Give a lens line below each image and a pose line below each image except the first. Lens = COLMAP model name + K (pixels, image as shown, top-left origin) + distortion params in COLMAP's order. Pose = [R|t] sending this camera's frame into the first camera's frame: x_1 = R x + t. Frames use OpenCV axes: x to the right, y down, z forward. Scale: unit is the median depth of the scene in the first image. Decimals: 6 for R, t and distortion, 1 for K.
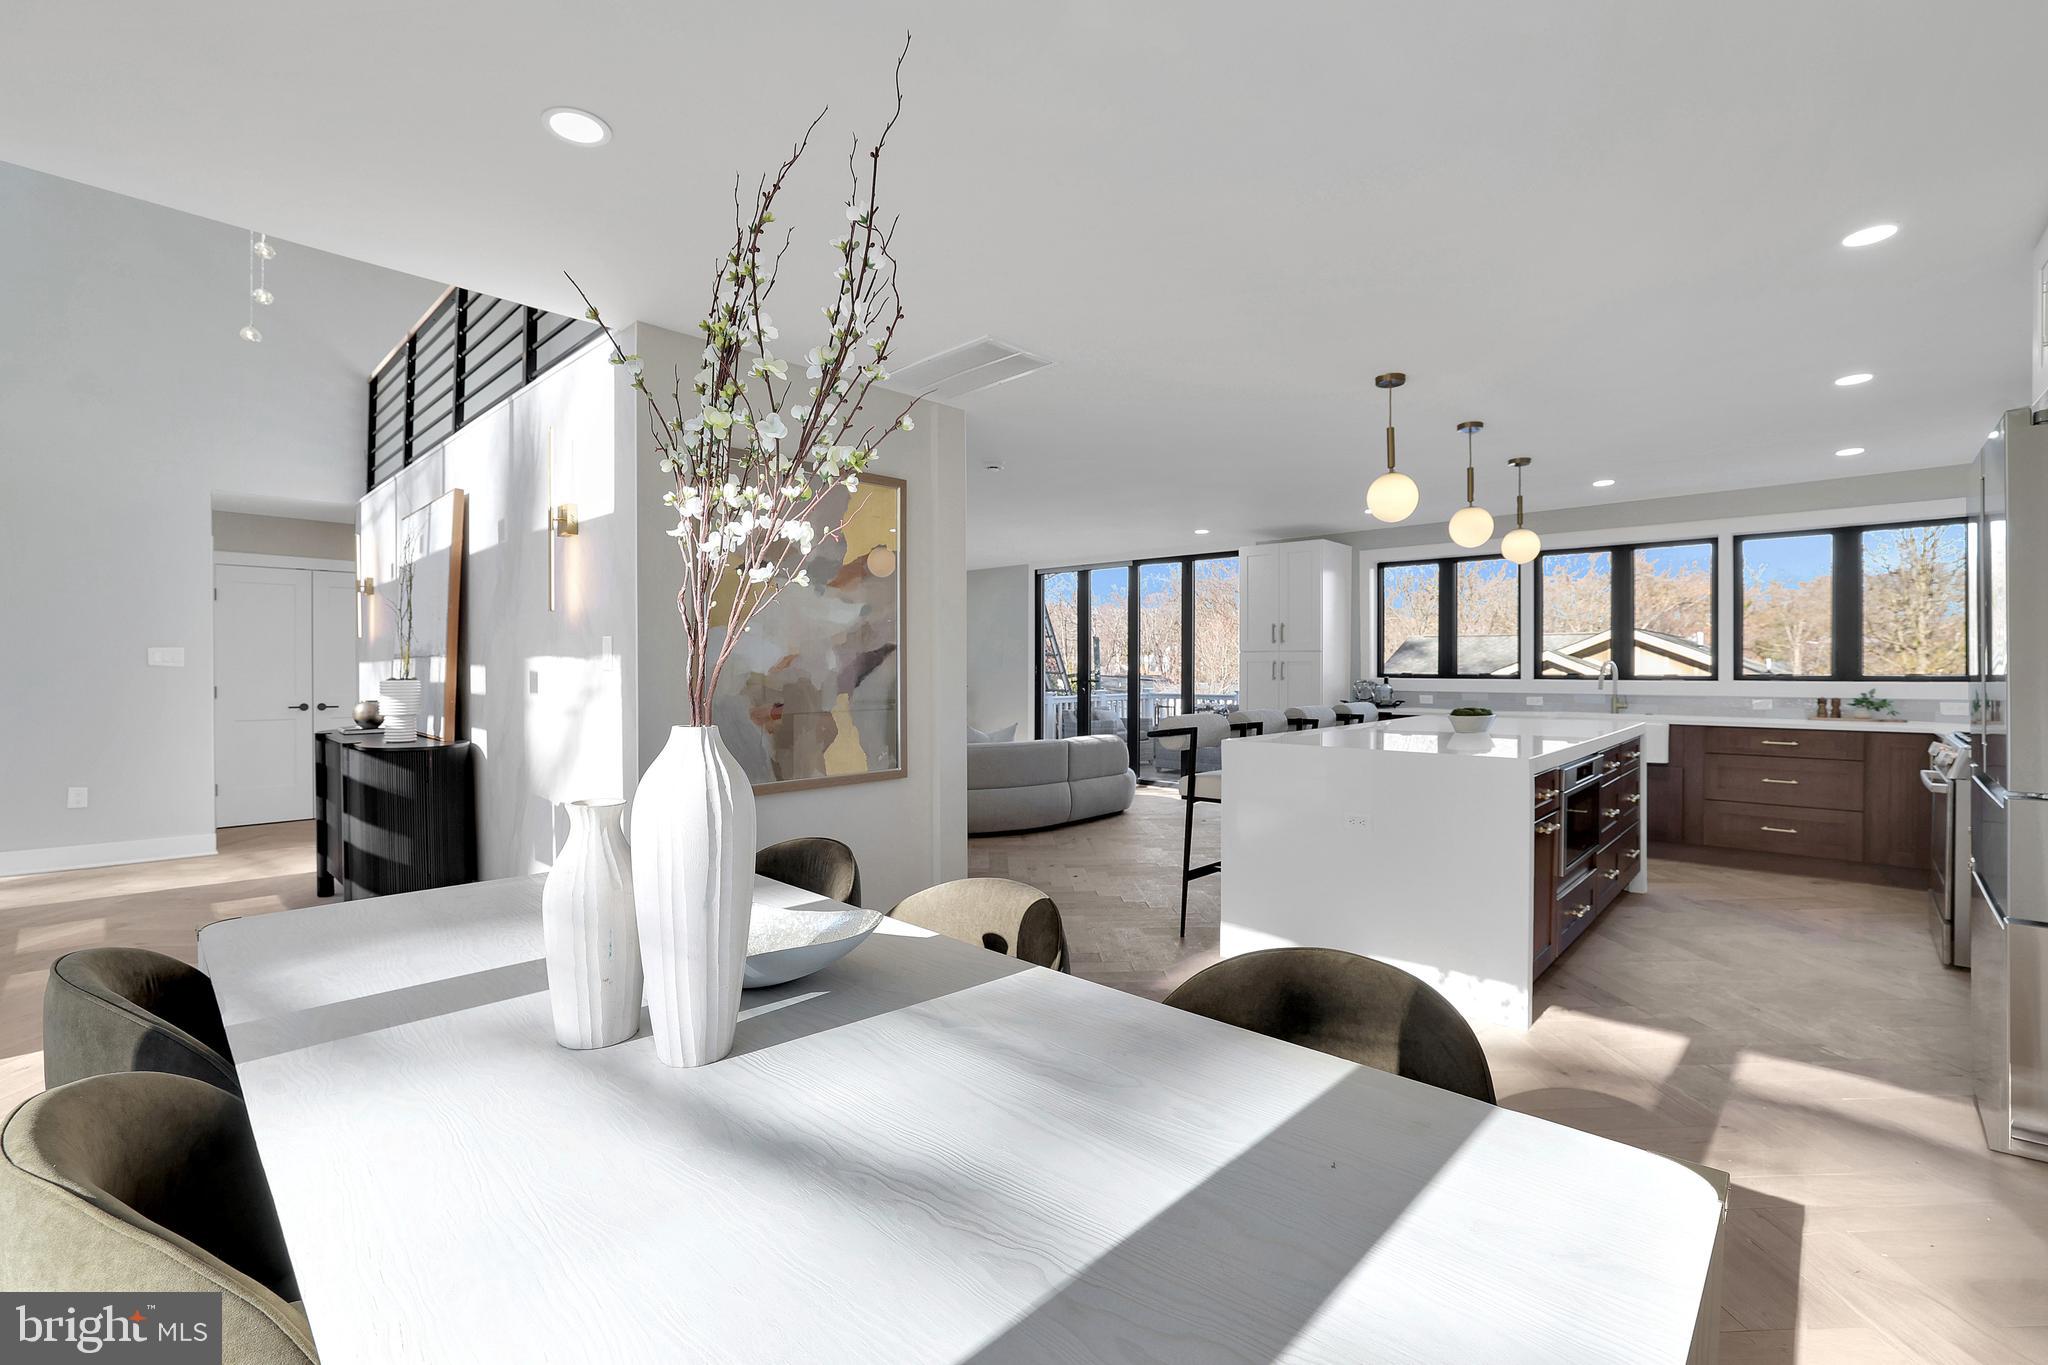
lens RADIAL K [[906.8, 0, 1019.3], [0, 906.8, 675.8], [0, 0, 1]] dist [-0.011150, 0.000216]
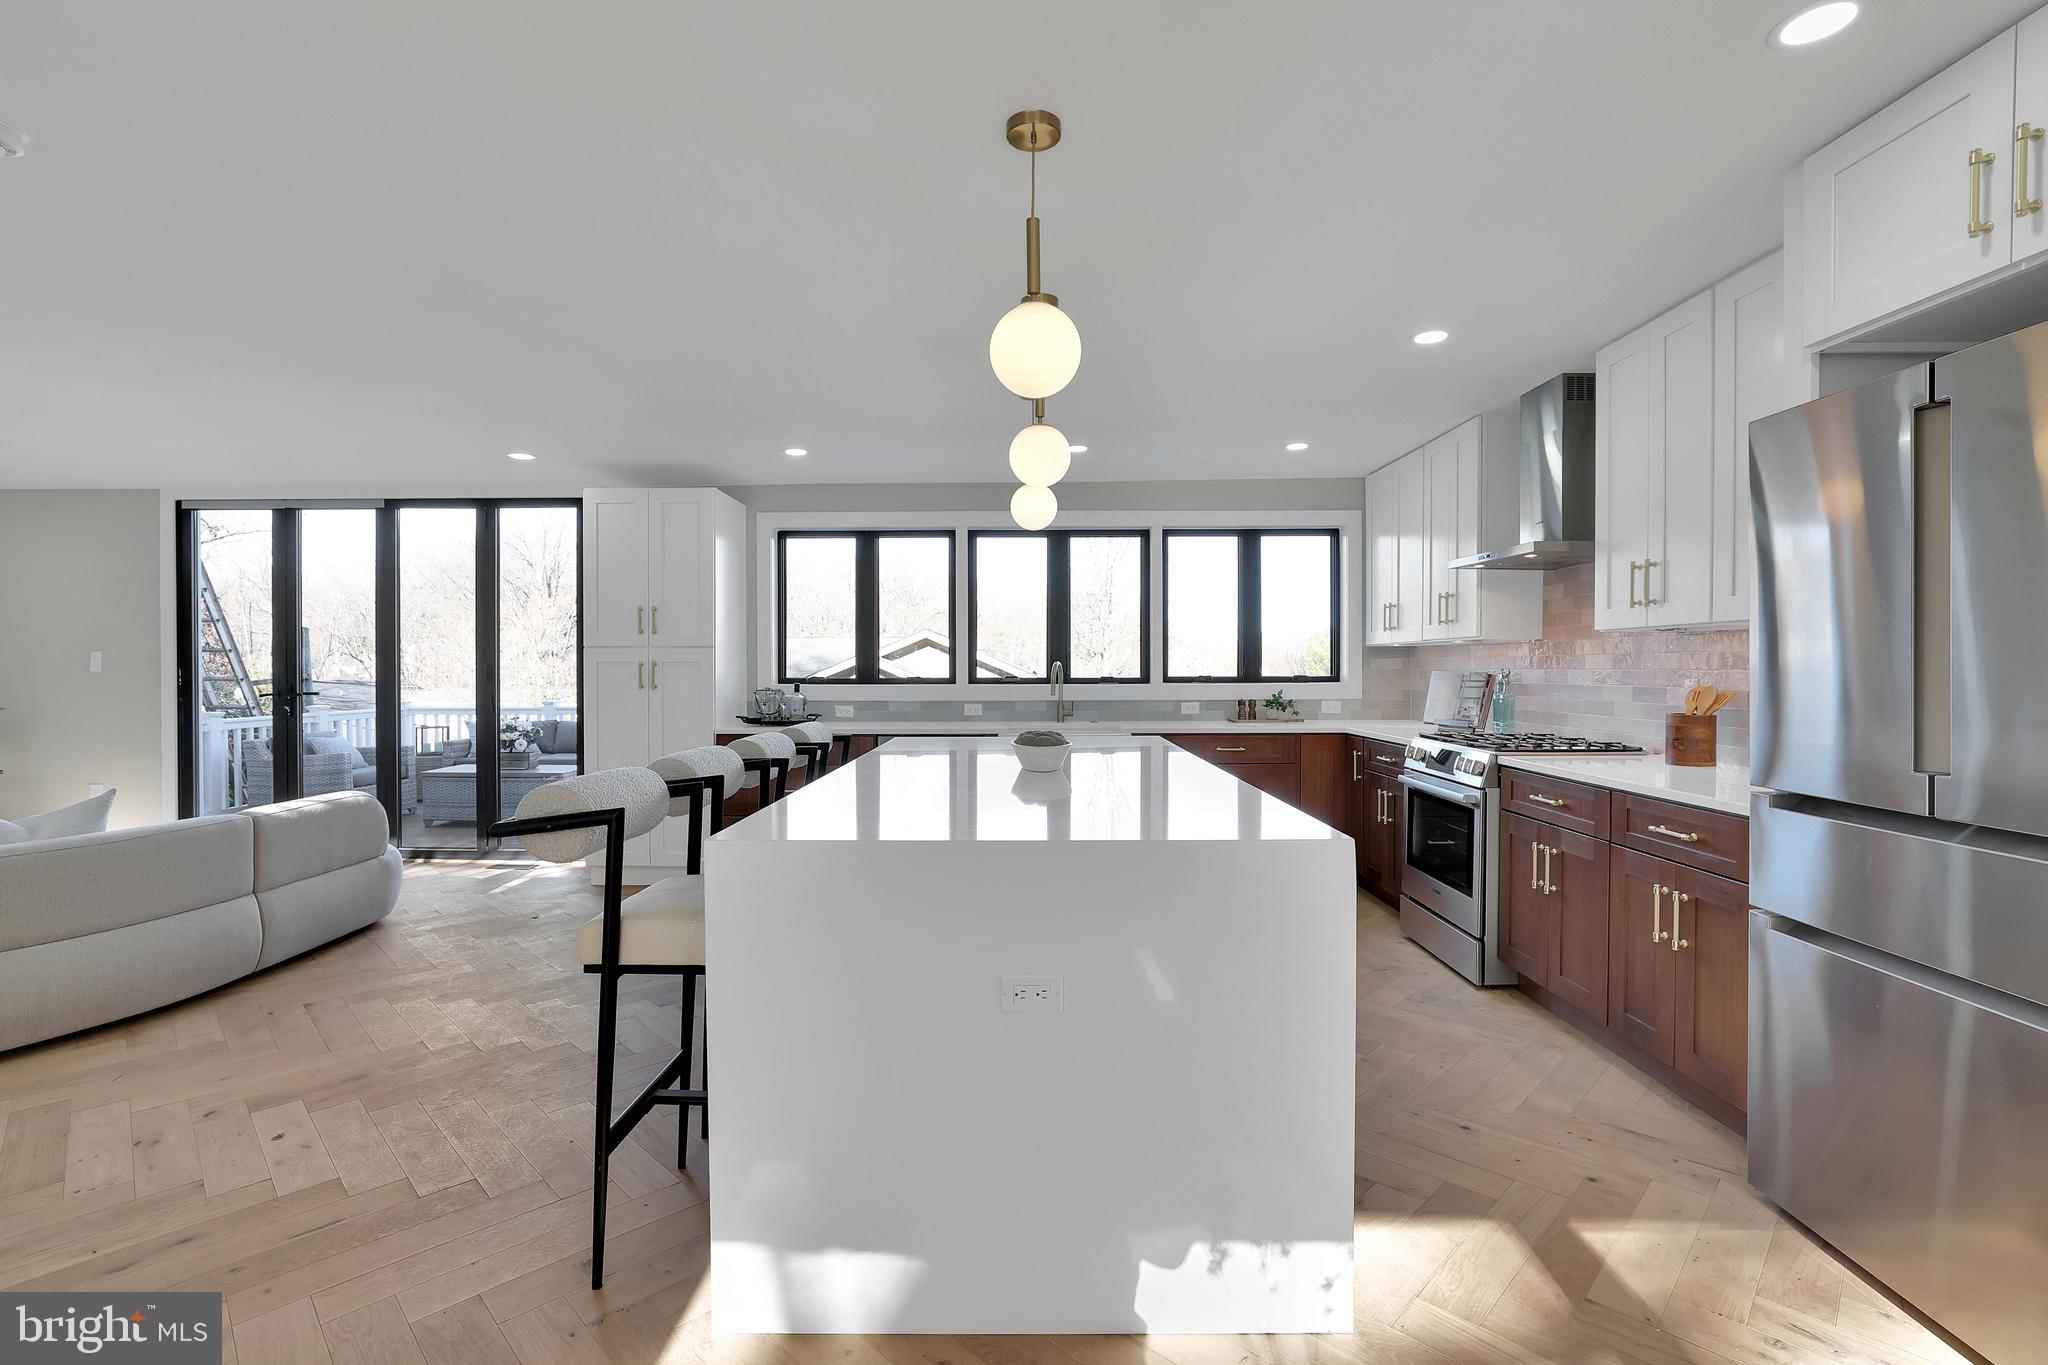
lens RADIAL K [[906.8, 0, 1020.6], [0, 906.8, 680.6], [0, 0, 1]] dist [-0.011150, 0.000216]
pose [[0.725848, -0.011040, 0.687767, 0.018557], [0.008408, 0.999939, 0.007178, -0.004103], [-0.687804, 0.000572, 0.725896, 0.305207]]
